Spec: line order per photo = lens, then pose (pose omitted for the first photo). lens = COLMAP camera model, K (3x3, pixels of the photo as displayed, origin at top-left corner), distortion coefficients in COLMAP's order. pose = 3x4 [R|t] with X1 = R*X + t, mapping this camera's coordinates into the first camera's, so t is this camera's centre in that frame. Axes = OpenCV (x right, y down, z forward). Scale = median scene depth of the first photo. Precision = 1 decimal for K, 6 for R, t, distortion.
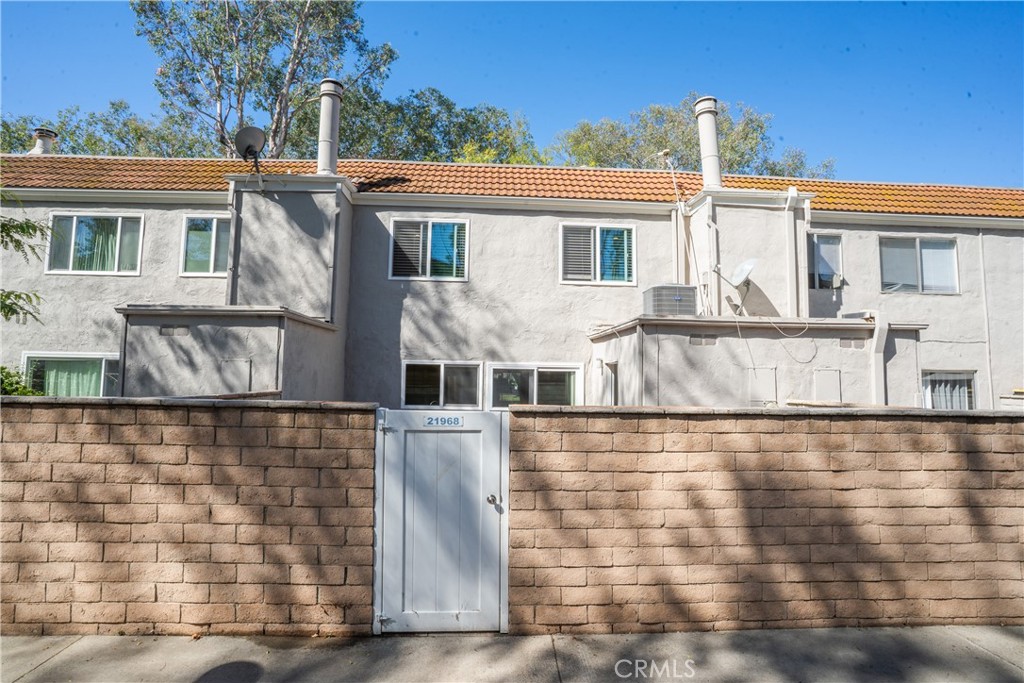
lens RADIAL K [[498.6, 0, 509.2], [0, 498.6, 337.9], [0, 0, 1]] dist [-0.069961, 0.029930]
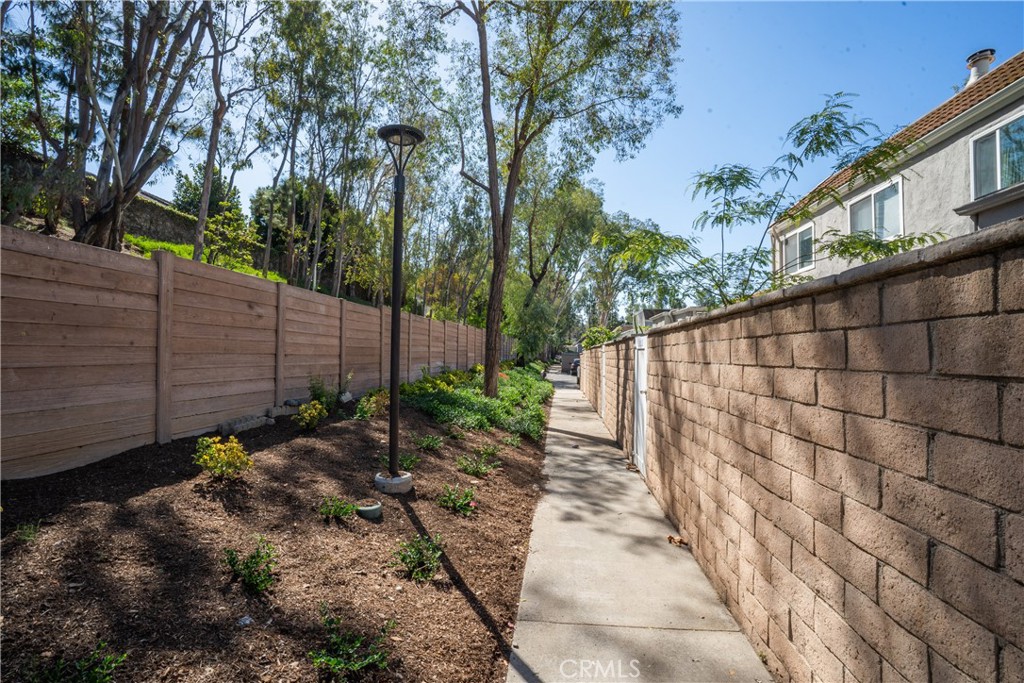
lens RADIAL K [[498.6, 0, 509.2], [0, 498.6, 337.9], [0, 0, 1]] dist [-0.069961, 0.029930]
pose [[-0.138623, -0.049725, -0.989096, -0.046850], [0.068102, 0.995896, -0.059612, 0.088888], [0.988001, -0.075623, -0.134668, 0.337677]]
